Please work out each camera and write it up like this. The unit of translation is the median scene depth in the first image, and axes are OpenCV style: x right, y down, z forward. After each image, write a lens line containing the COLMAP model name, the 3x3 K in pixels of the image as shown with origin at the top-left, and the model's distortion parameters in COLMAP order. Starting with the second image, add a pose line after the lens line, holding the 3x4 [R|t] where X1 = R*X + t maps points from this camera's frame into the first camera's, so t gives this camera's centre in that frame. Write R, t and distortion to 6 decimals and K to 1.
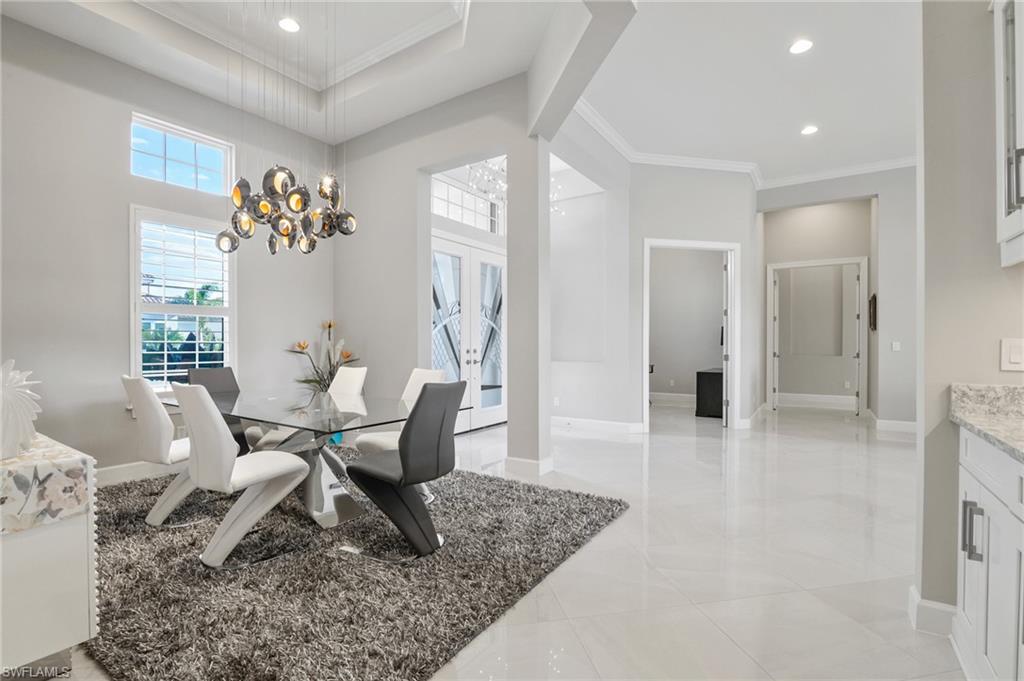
lens RADIAL K [[471.8, 0, 500.9], [0, 471.8, 347.1], [0, 0, 1]] dist [-0.016343, -0.000082]
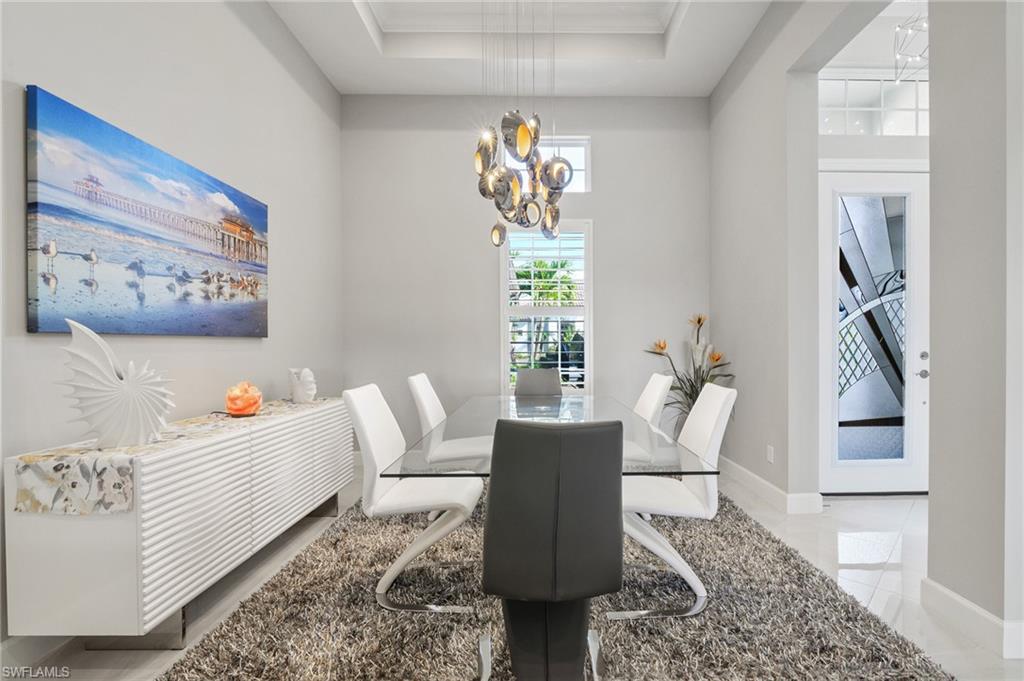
lens RADIAL K [[459.3, 0, 541.2], [0, 459.3, 349.6], [0, 0, 1]] dist [-0.012763, 0.000134]
pose [[0.584406, 0.006631, -0.811434, 0.173071], [-0.000680, 0.999970, 0.007681, -0.002924], [0.811461, -0.003937, 0.584394, 0.453112]]
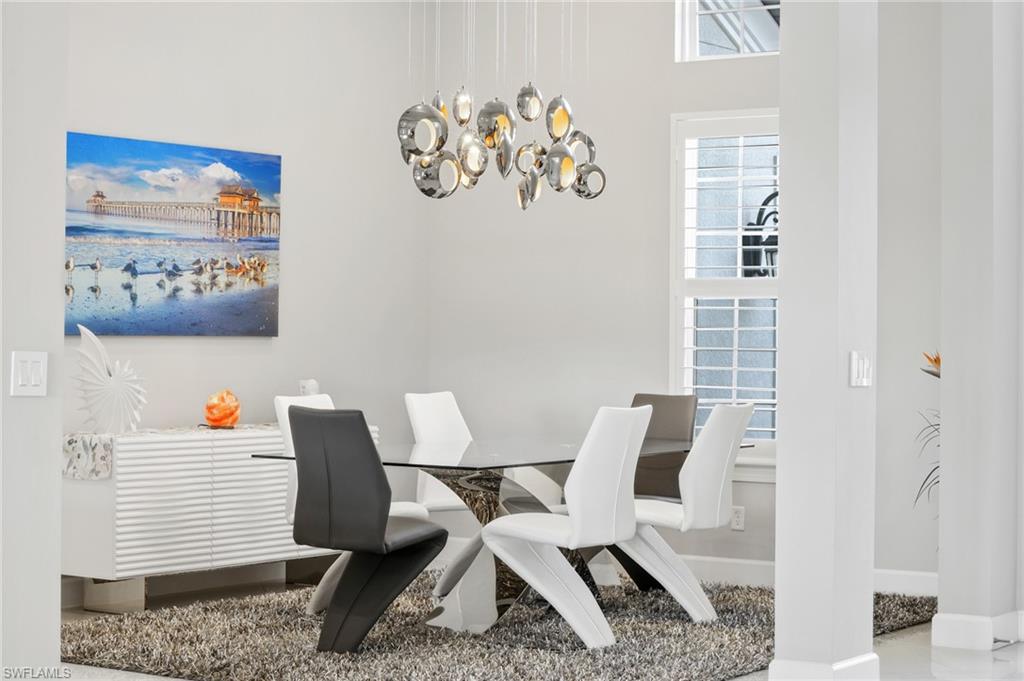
lens RADIAL K [[2064.6, 0, 512.0], [0, 2064.6, 340.5], [0, 0, 1]] dist [-0.203463, 0.122162]
pose [[0.010124, 0.001876, -0.999947, 1.889179], [-0.017024, 0.999854, 0.001704, -0.022350], [0.999804, 0.017006, 0.010154, 0.807763]]
